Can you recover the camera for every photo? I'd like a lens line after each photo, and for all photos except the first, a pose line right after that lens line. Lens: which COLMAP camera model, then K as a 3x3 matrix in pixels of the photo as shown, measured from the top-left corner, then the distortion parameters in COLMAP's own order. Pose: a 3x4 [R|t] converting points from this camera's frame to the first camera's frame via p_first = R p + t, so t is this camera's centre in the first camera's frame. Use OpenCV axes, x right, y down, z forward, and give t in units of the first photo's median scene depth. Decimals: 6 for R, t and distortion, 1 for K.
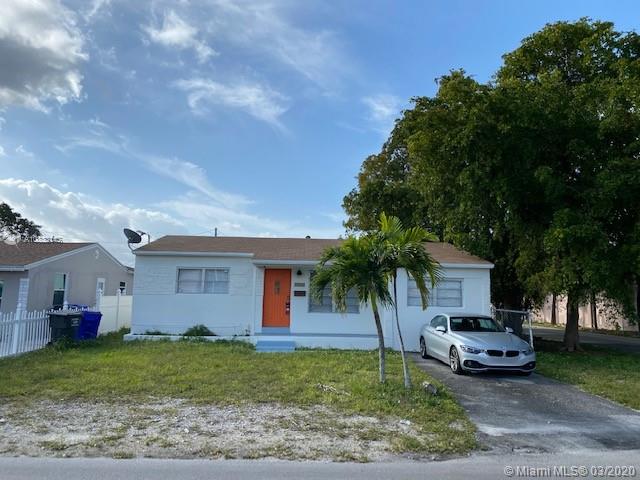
lens RADIAL K [[489.1, 0, 312.6], [0, 489.1, 236.7], [0, 0, 1]] dist [0.033447, 0.002823]
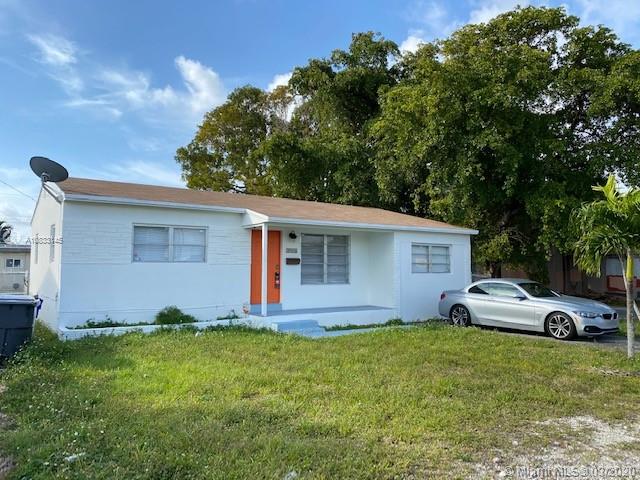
lens RADIAL K [[495.3, 0, 320.0], [0, 495.3, 240.0], [0, 0, 1]] dist [0.003902, -0.002023]
pose [[0.833003, 0.013846, 0.553095, -0.437966], [-0.054905, 0.996821, 0.057737, 0.032250], [-0.550537, -0.078463, 0.831115, 0.305351]]
